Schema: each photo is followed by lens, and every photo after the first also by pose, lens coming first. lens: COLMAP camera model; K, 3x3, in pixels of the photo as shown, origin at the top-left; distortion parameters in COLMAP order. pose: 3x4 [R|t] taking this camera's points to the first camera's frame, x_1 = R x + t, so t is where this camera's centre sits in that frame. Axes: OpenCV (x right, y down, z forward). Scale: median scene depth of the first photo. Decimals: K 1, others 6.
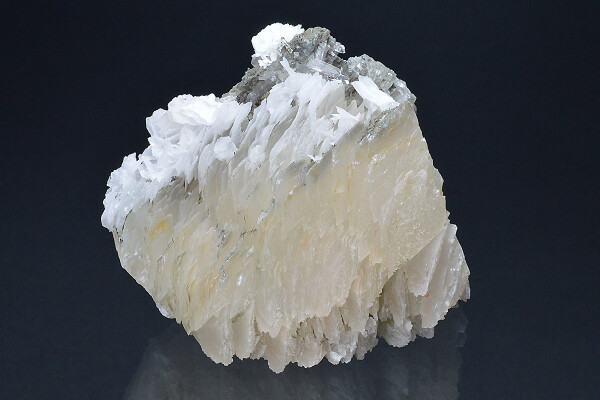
lens RADIAL K [[1695.6, 0, 295.6], [0, 1695.6, 202.1], [0, 0, 1]] dist [-0.099777, 0.000000]
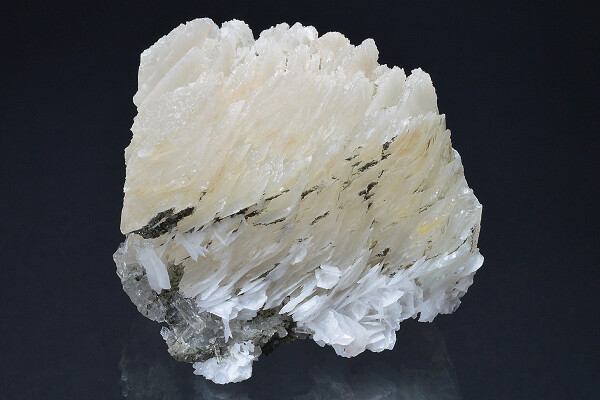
lens RADIAL K [[1695.6, 0, 294.9], [0, 1695.6, 198.7], [0, 0, 1]] dist [-0.099777, 0.000000]
pose [[-0.911535, -0.406190, 0.064139, -0.067257], [0.410835, -0.892761, 0.184910, -0.169416], [-0.017847, 0.194903, 0.980660, 0.099861]]
